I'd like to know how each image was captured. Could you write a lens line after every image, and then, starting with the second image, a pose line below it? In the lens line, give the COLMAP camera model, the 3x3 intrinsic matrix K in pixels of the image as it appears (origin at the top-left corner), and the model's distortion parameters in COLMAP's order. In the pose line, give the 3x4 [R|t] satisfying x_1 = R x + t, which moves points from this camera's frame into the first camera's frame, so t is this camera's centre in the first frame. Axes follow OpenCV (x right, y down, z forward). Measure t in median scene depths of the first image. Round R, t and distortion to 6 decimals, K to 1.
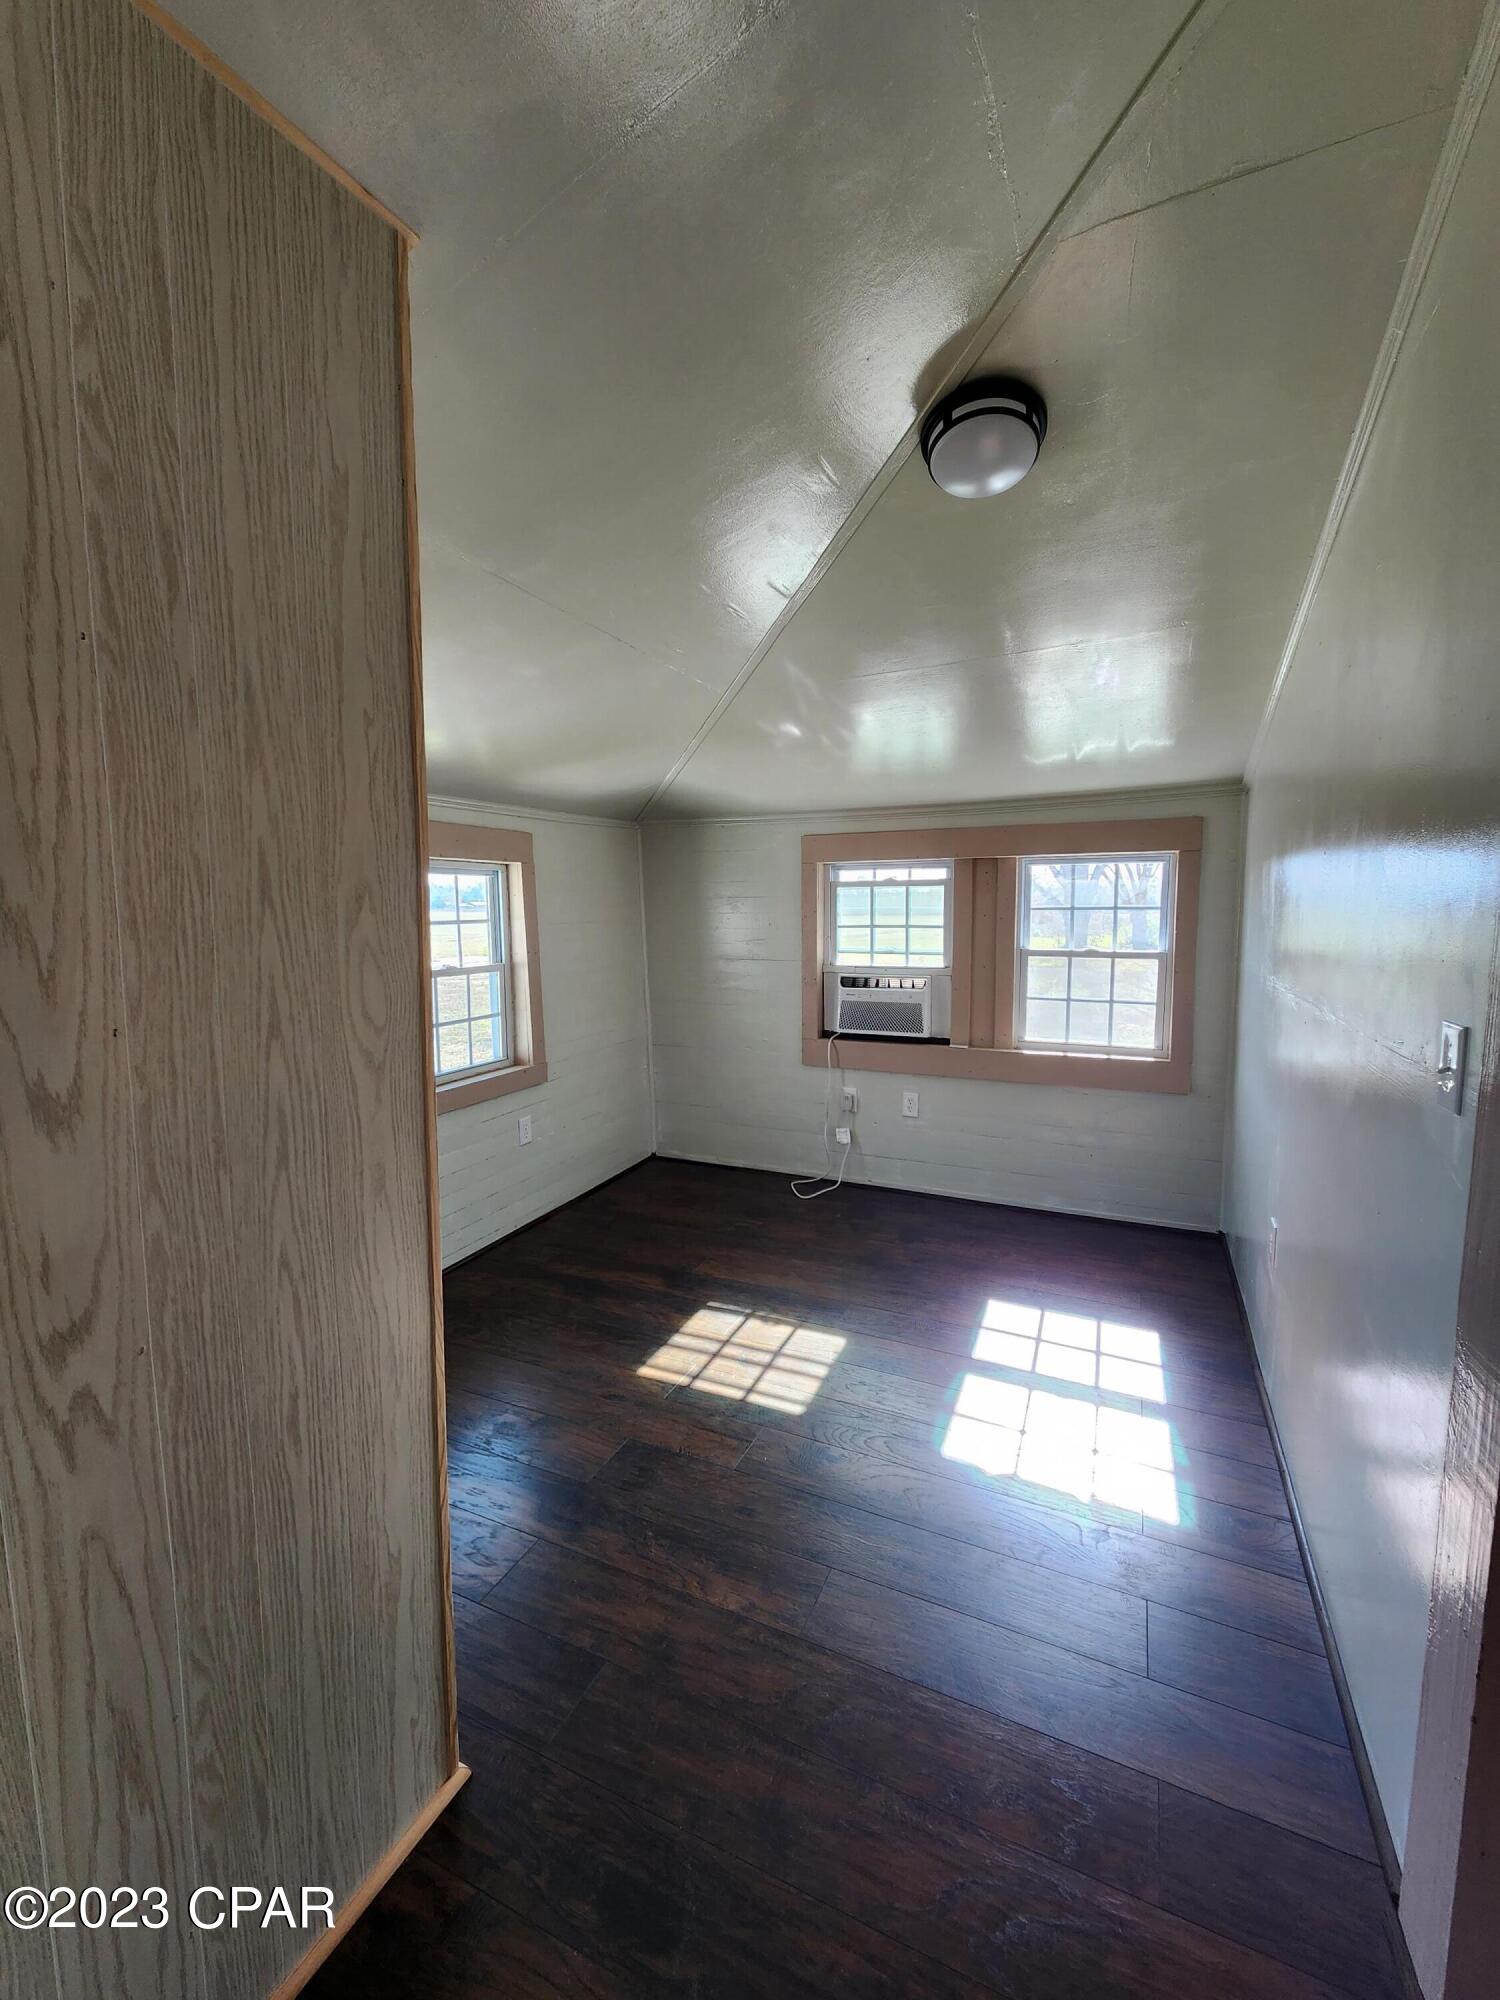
lens RADIAL K [[817.0, 0, 753.2], [0, 817.0, 992.7], [0, 0, 1]] dist [-0.000403, -0.002876]
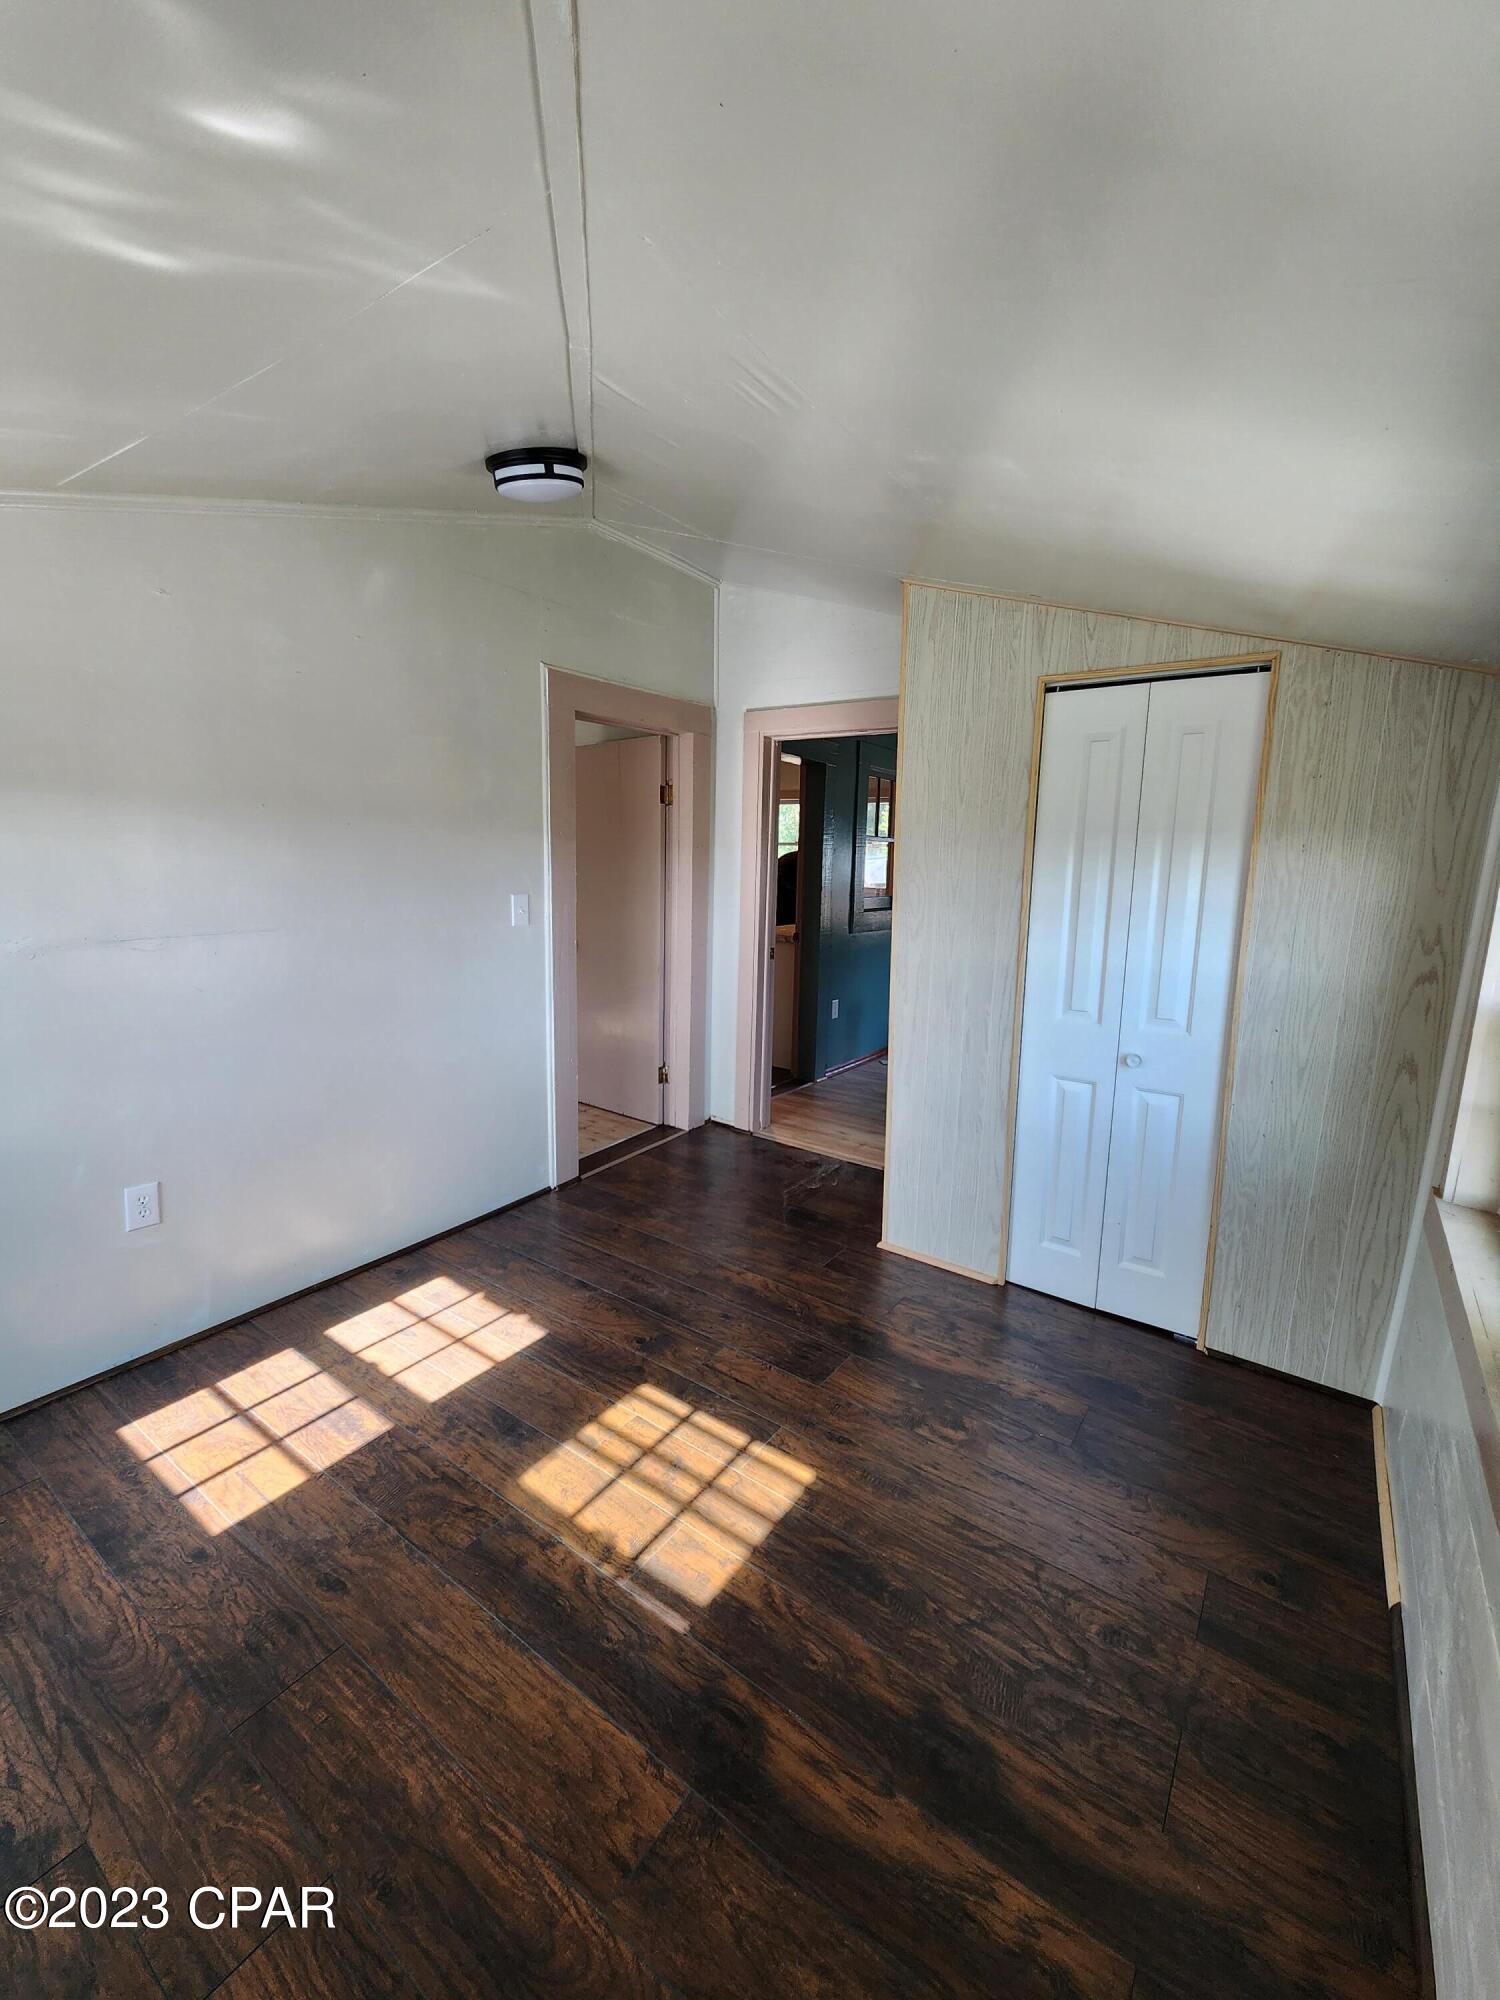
lens RADIAL K [[817.0, 0, 752.5], [0, 817.0, 995.6], [0, 0, 1]] dist [-0.000403, -0.002876]
pose [[-0.983374, -0.052650, 0.173793, -0.192795], [-0.004313, 0.963549, 0.267498, -0.168932], [-0.181542, 0.262301, -0.947756, 1.612084]]
